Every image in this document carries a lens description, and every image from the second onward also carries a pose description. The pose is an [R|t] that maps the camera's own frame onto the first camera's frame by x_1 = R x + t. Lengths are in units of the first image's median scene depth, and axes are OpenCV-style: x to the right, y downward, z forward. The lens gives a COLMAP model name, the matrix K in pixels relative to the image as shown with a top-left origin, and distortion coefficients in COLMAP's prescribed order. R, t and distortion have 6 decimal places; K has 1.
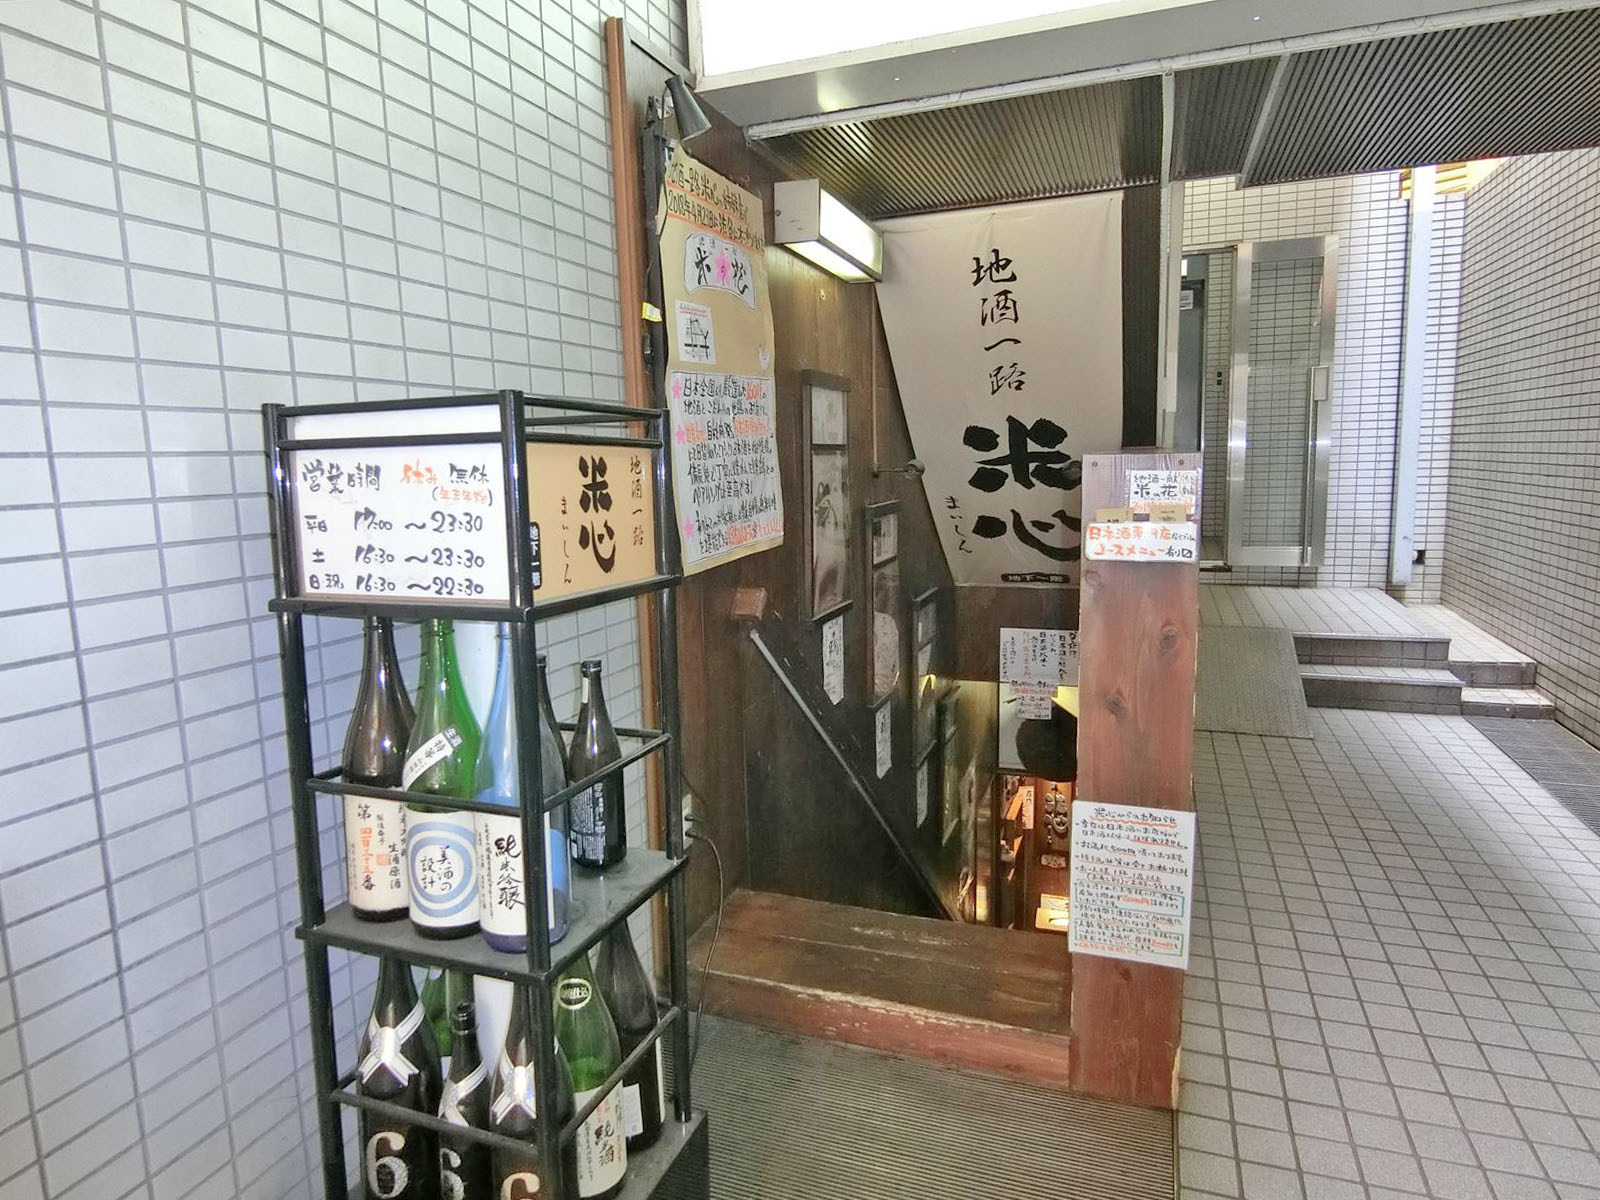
lens RADIAL K [[982.3, 0, 800.0], [0, 982.3, 600.0], [0, 0, 1]] dist [-0.003682, -0.001204]
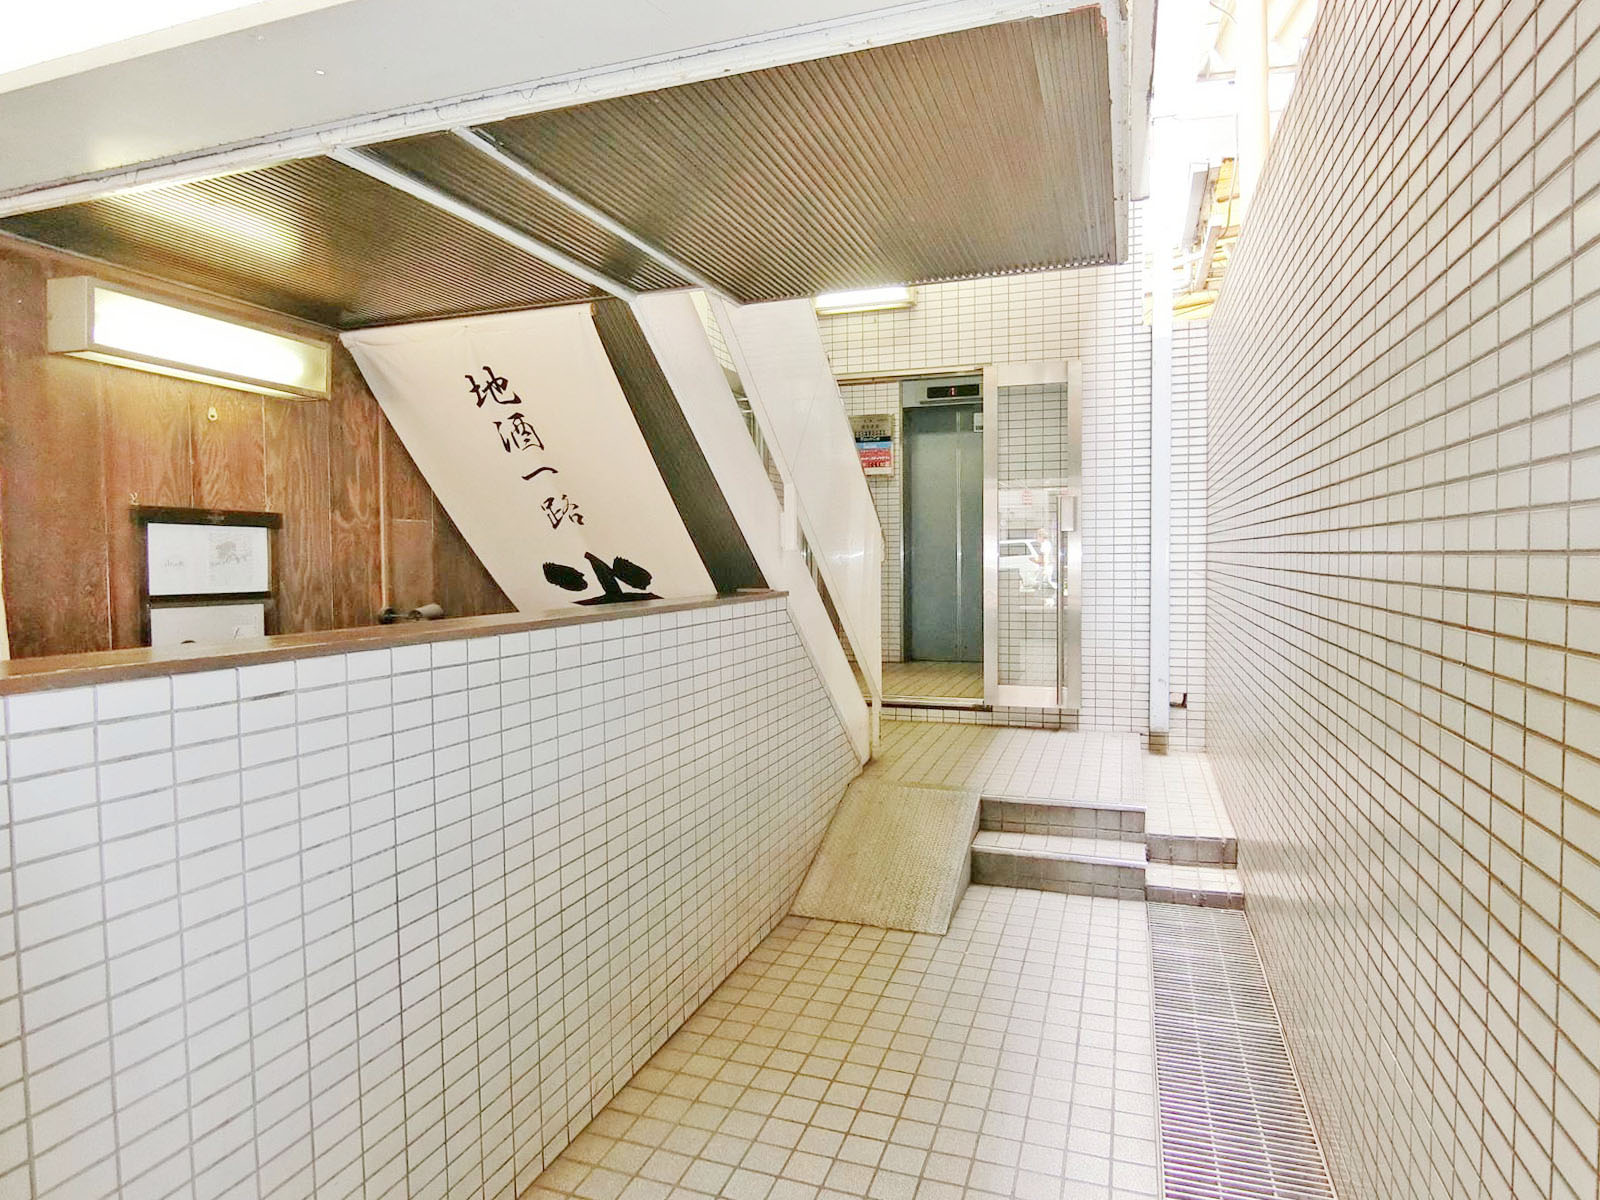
lens RADIAL K [[958.1, 0, 800.0], [0, 958.1, 600.0], [0, 0, 1]] dist [-0.005527, -0.001285]
pose [[0.999711, 0.018080, 0.015845, 0.343432], [-0.016386, 0.994732, -0.101193, -0.054973], [-0.017591, 0.100904, 0.994741, 0.135663]]
